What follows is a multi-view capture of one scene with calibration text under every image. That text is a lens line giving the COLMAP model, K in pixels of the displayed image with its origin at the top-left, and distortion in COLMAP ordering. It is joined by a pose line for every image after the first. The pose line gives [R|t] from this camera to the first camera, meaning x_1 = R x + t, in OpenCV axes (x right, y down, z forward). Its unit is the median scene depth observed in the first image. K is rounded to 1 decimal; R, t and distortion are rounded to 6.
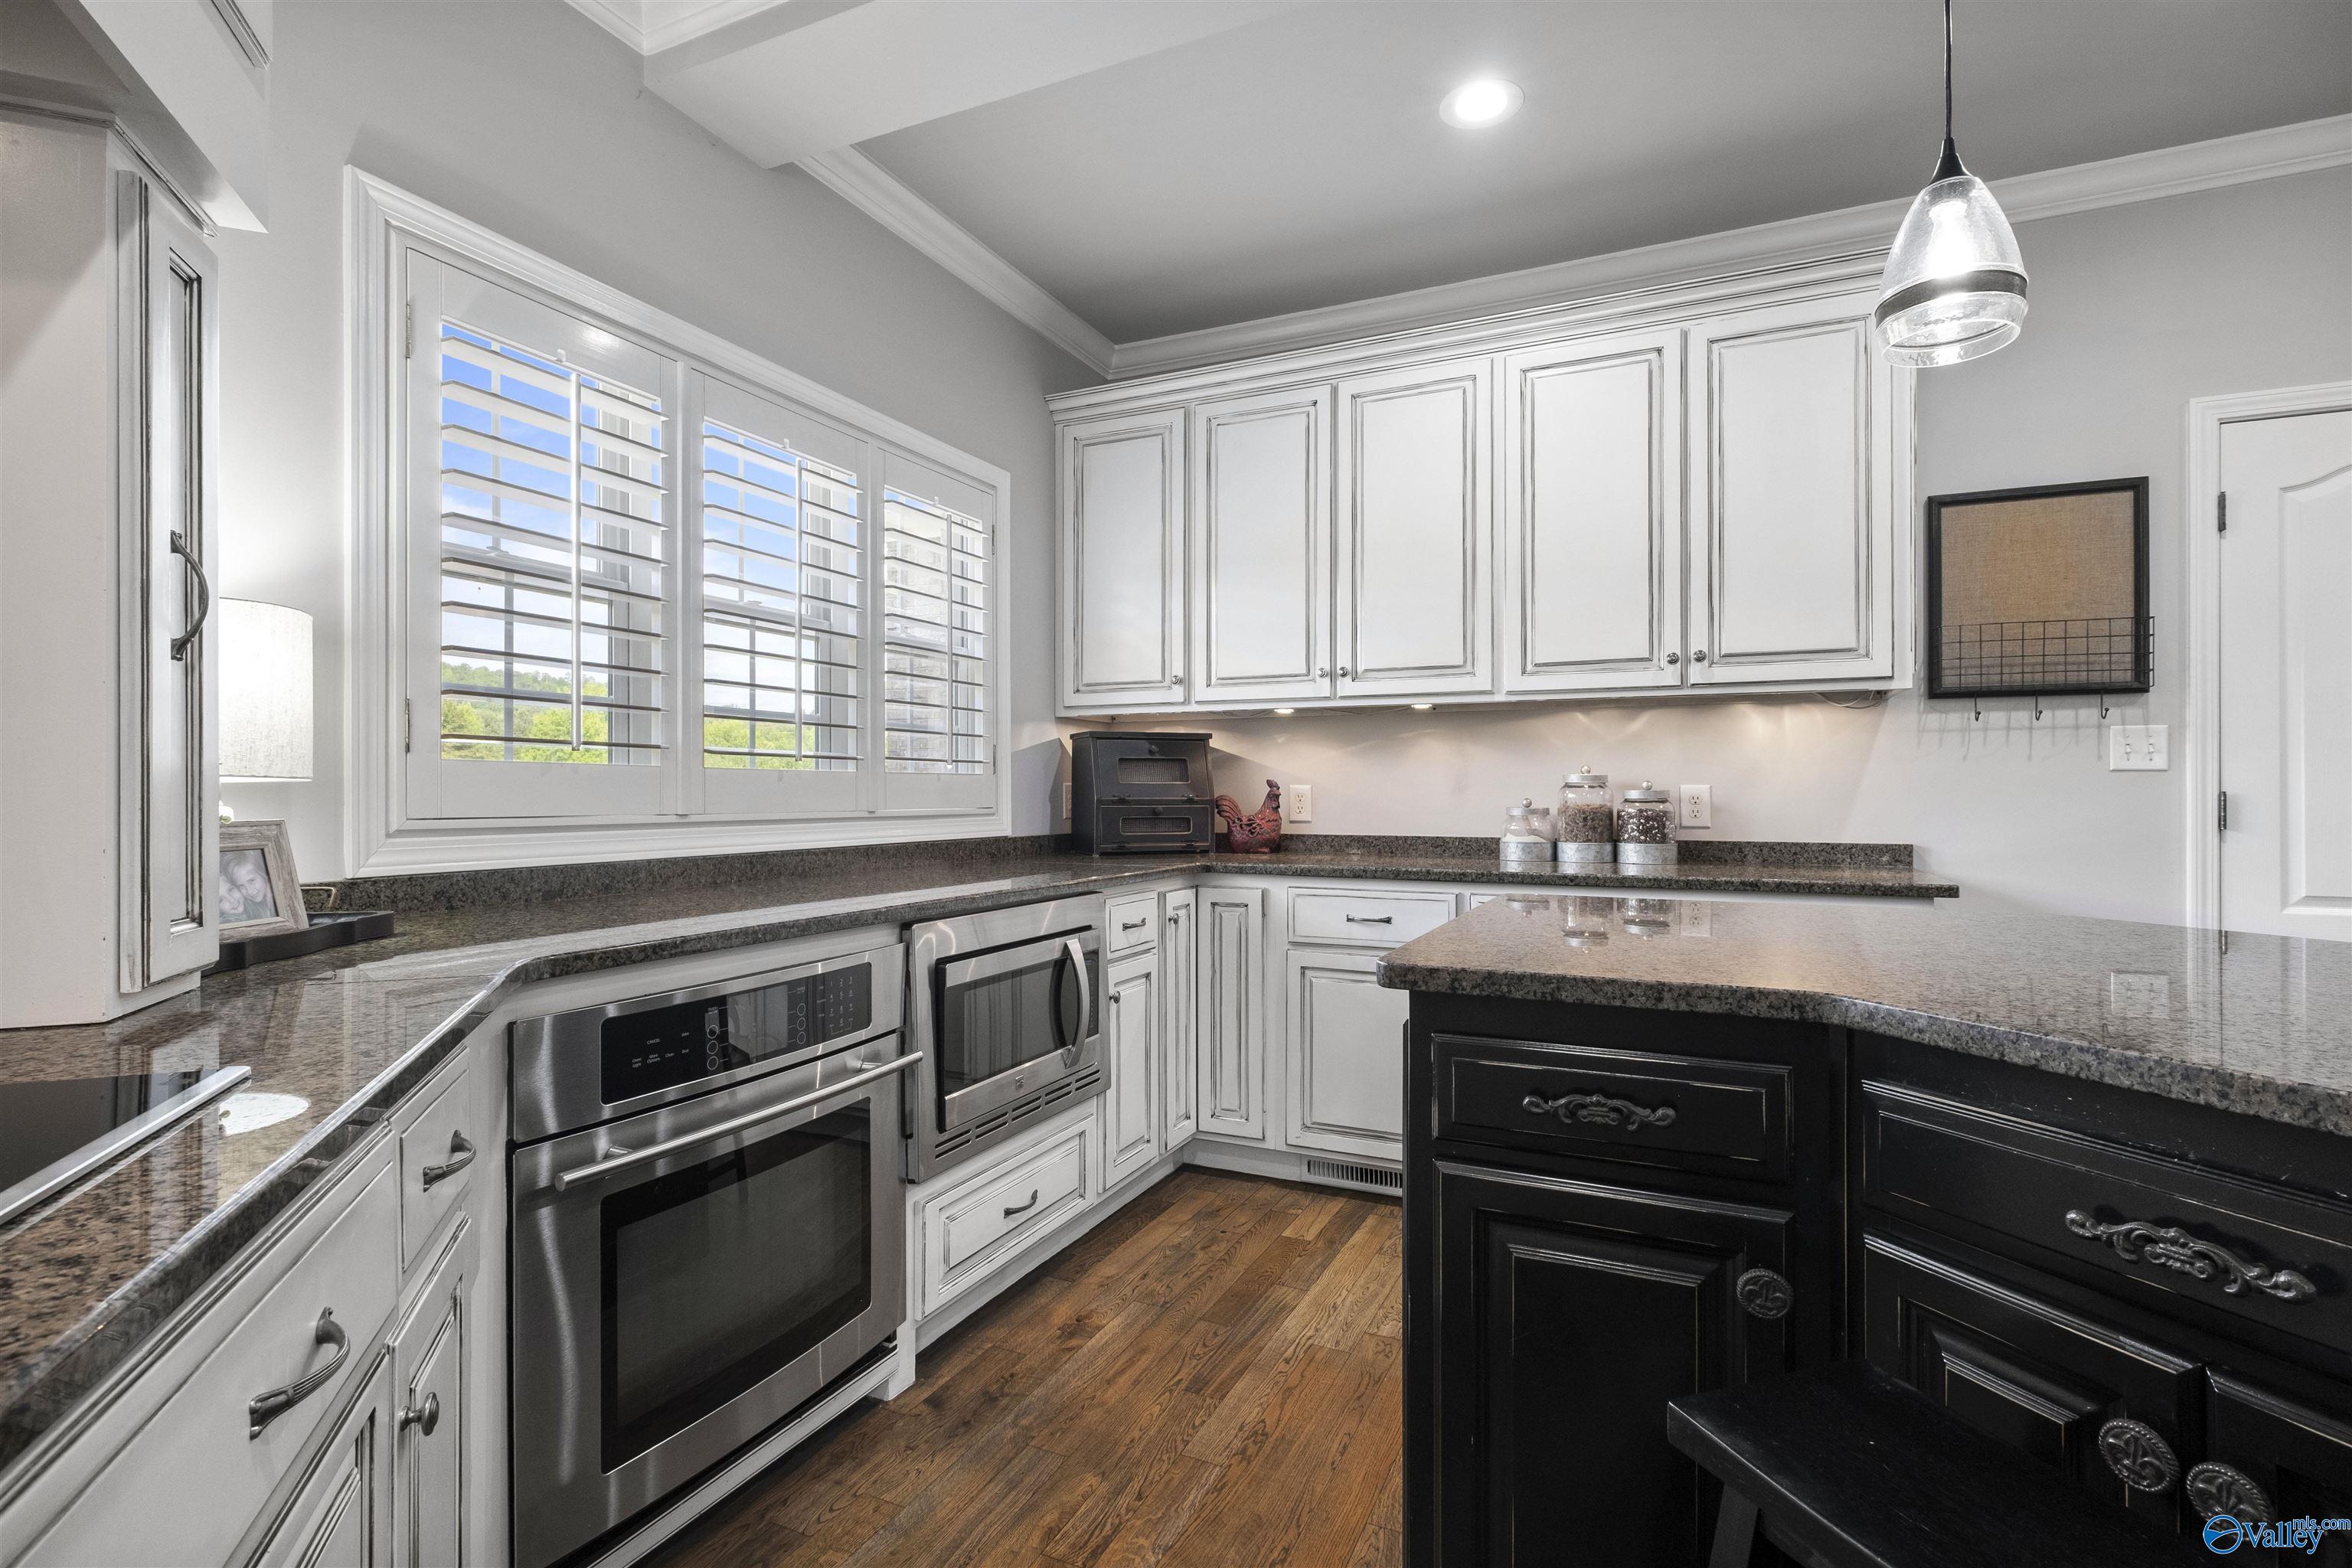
lens RADIAL K [[1100.8, 0, 1176.0], [0, 1100.8, 784.0], [0, 0, 1]] dist [0.002205, 0.000222]
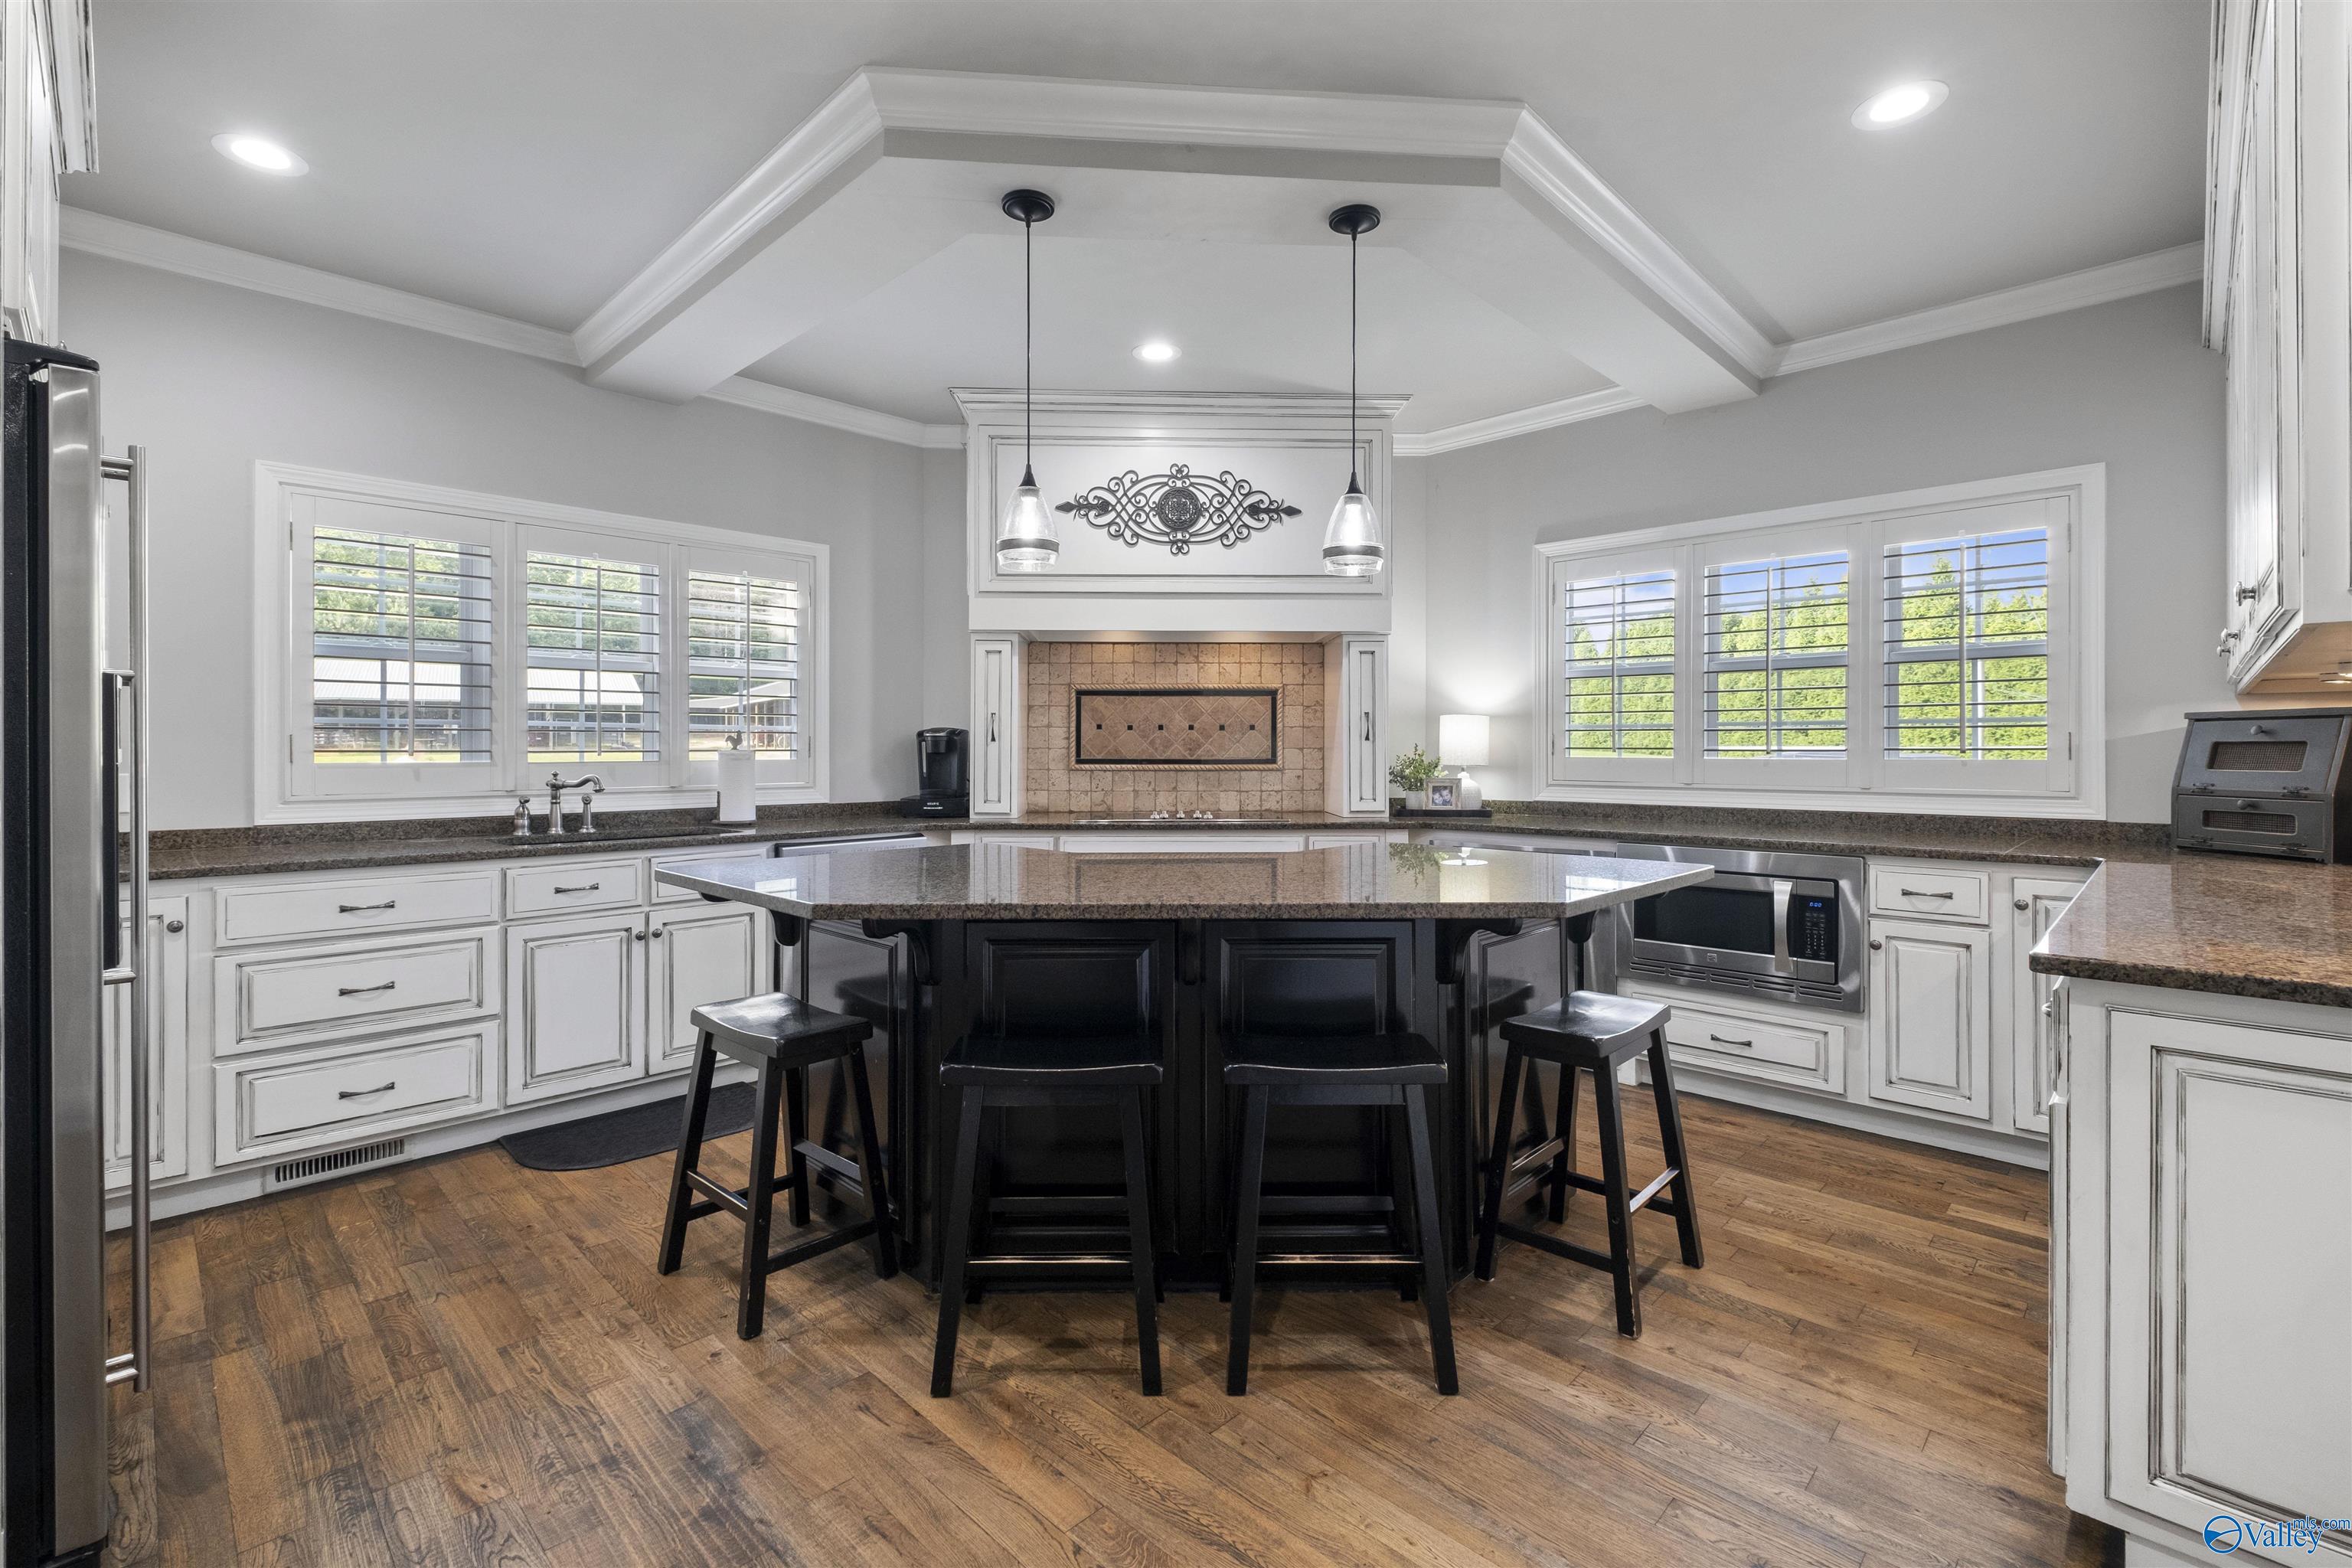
lens RADIAL K [[1032.4, 0, 1179.5], [0, 1032.4, 750.8], [0, 0, 1]] dist [0.009712, -0.008810]
pose [[-0.320451, 0.003181, -0.947260, 1.403237], [0.008544, 0.999963, 0.000467, -0.034639], [0.947226, -0.007944, -0.320467, 0.684788]]
